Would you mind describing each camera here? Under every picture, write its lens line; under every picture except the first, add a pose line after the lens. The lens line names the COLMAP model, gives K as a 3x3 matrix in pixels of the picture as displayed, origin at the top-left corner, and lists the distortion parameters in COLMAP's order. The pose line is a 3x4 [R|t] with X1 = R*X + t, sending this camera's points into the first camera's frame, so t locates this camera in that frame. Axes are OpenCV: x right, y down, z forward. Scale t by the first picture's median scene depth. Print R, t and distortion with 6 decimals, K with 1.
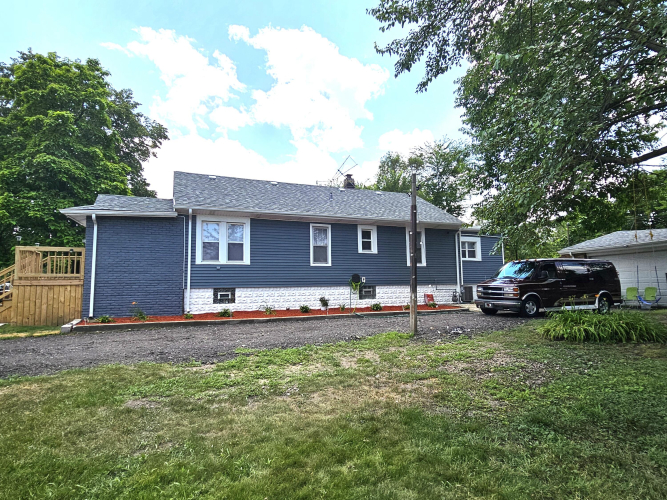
lens RADIAL K [[385.7, 0, 333.5], [0, 385.7, 250.0], [0, 0, 1]] dist [0.000211, 0.000102]
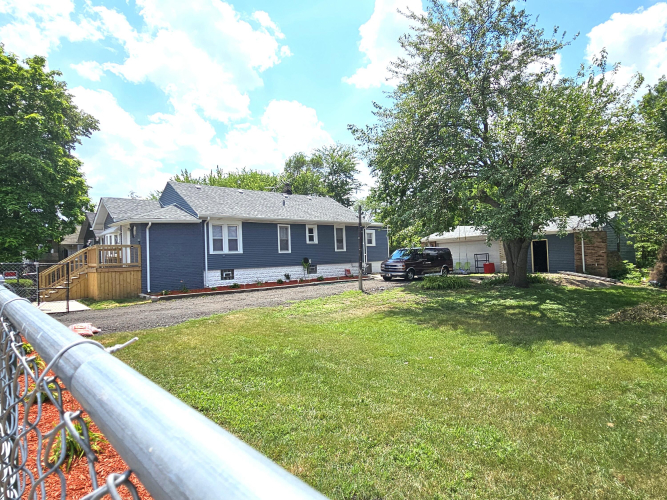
lens RADIAL K [[385.7, 0, 333.5], [0, 385.7, 250.0], [0, 0, 1]] dist [0.000211, 0.000102]
pose [[0.944521, -0.011713, 0.328243, -0.355351], [-0.010931, 0.997689, 0.067055, -0.074317], [-0.328270, -0.066923, 0.942210, -0.489658]]
